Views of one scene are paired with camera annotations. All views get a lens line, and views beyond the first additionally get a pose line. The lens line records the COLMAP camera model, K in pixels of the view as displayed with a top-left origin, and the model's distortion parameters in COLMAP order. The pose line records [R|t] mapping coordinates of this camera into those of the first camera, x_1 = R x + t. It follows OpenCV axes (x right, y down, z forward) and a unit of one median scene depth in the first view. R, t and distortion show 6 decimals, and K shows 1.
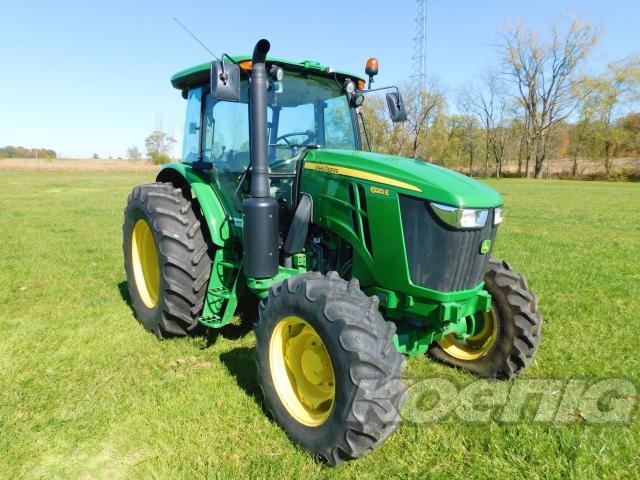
lens RADIAL K [[421.4, 0, 326.6], [0, 421.4, 239.3], [0, 0, 1]] dist [-0.033345, 0.004577]
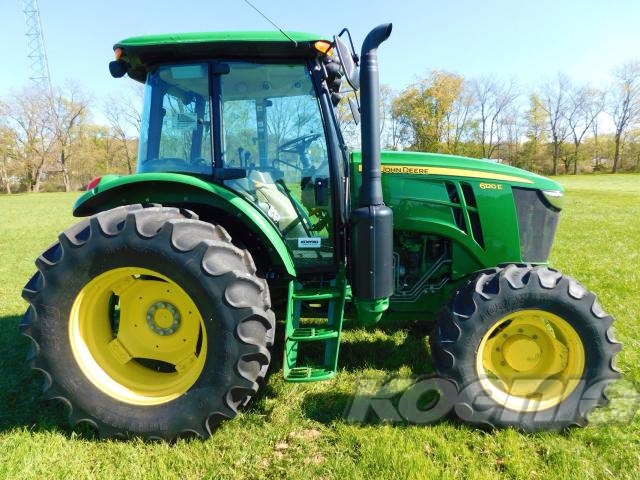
lens RADIAL K [[421.4, 0, 326.6], [0, 421.4, 239.3], [0, 0, 1]] dist [-0.033345, 0.004577]
pose [[0.707714, -0.148683, 0.690677, -0.719228], [0.163867, 0.985490, 0.044239, -0.072858], [-0.687233, 0.081871, 0.721809, 0.384469]]
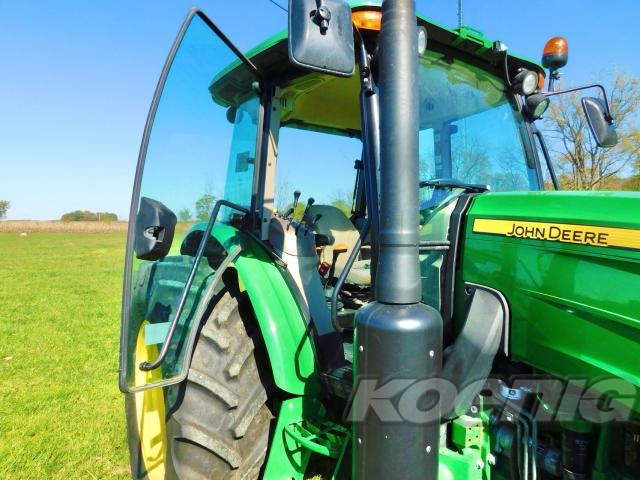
lens RADIAL K [[421.4, 0, 326.6], [0, 421.4, 239.3], [0, 0, 1]] dist [-0.033345, 0.004577]
pose [[0.995040, -0.010056, -0.098967, -0.162295], [-0.003835, 0.990261, -0.139170, -0.090242], [0.099403, 0.138859, 0.985311, 0.498823]]
